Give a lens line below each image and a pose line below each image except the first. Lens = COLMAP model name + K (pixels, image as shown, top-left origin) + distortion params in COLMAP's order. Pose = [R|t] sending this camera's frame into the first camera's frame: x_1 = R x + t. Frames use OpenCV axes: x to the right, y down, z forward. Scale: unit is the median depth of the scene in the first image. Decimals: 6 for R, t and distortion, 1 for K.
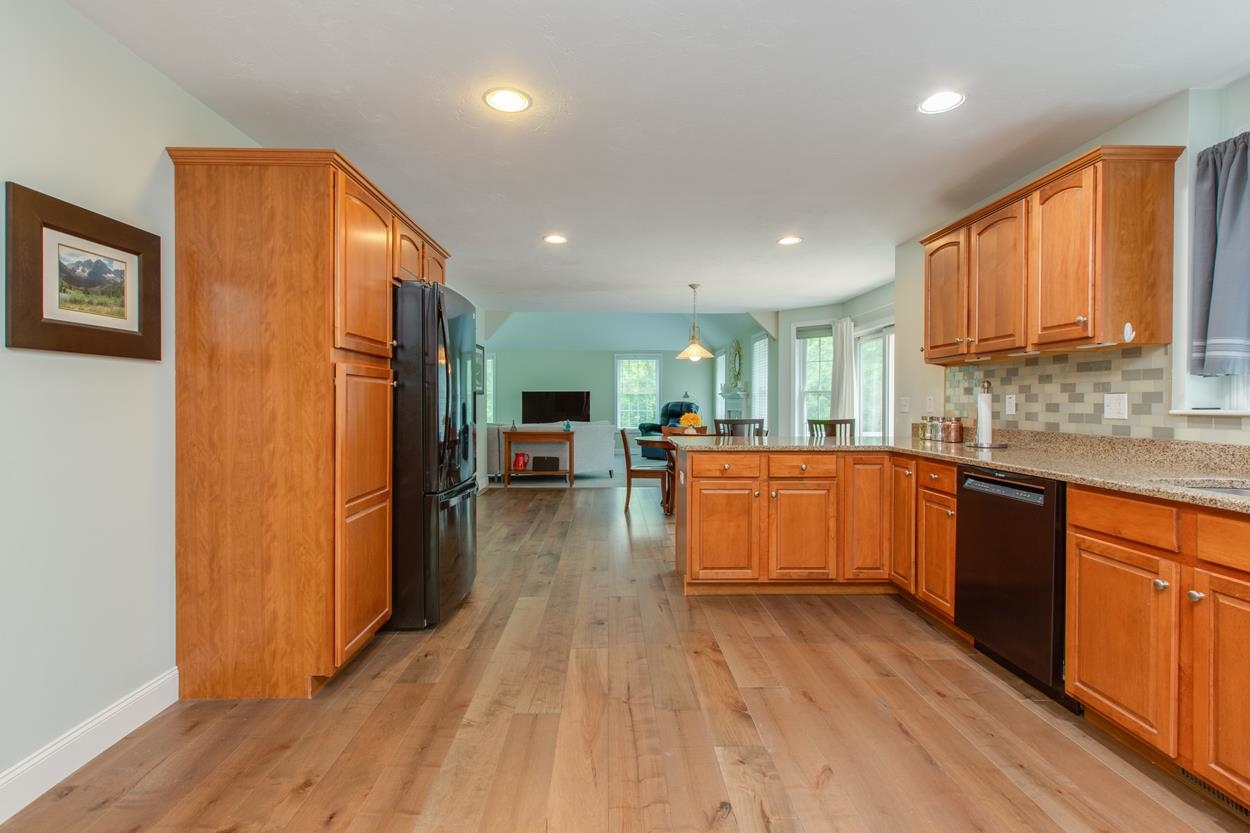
lens RADIAL K [[577.8, 0, 623.3], [0, 577.8, 405.5], [0, 0, 1]] dist [0.002027, 0.000347]
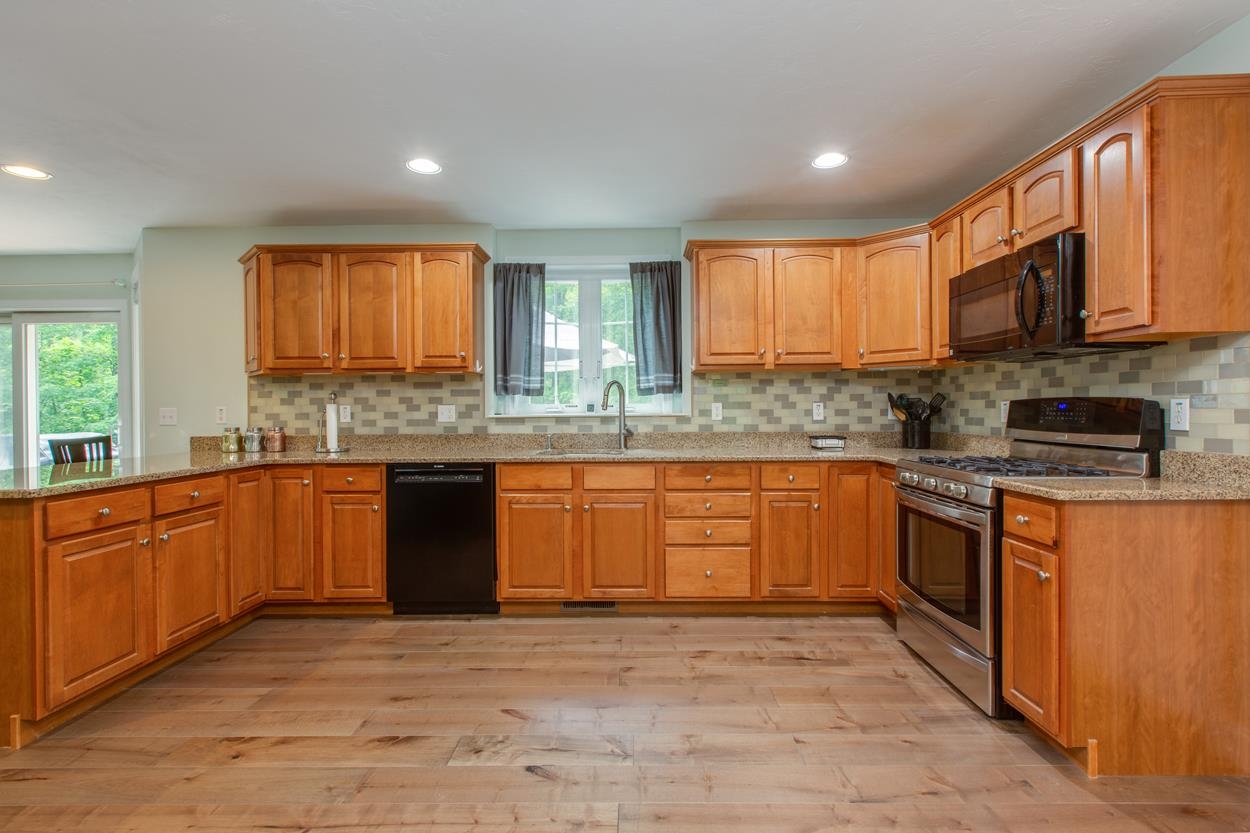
lens RADIAL K [[570.4, 0, 628.6], [0, 570.4, 414.7], [0, 0, 1]] dist [0.000640, 0.000253]
pose [[0.035632, -0.012164, 0.999291, -0.537121], [0.014757, 0.999823, 0.011644, -0.005378], [-0.999256, 0.014331, 0.035805, 0.443896]]
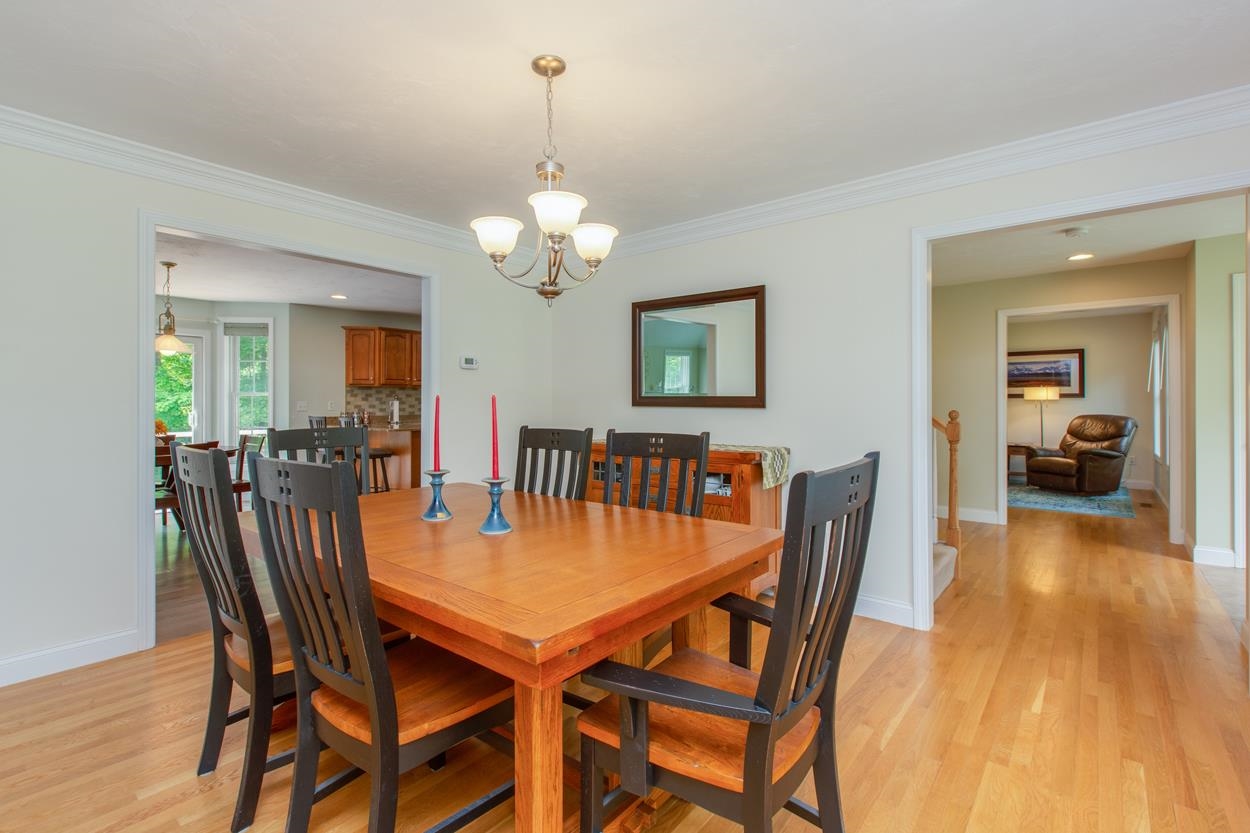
lens RADIAL K [[575.6, 0, 599.5], [0, 575.6, 402.2], [0, 0, 1]] dist [-0.000007, 0.000088]
pose [[-0.734915, -0.000106, 0.678159, -1.880403], [0.004066, 0.999981, 0.004562, -0.025699], [-0.678147, 0.006111, -0.734901, 2.534489]]
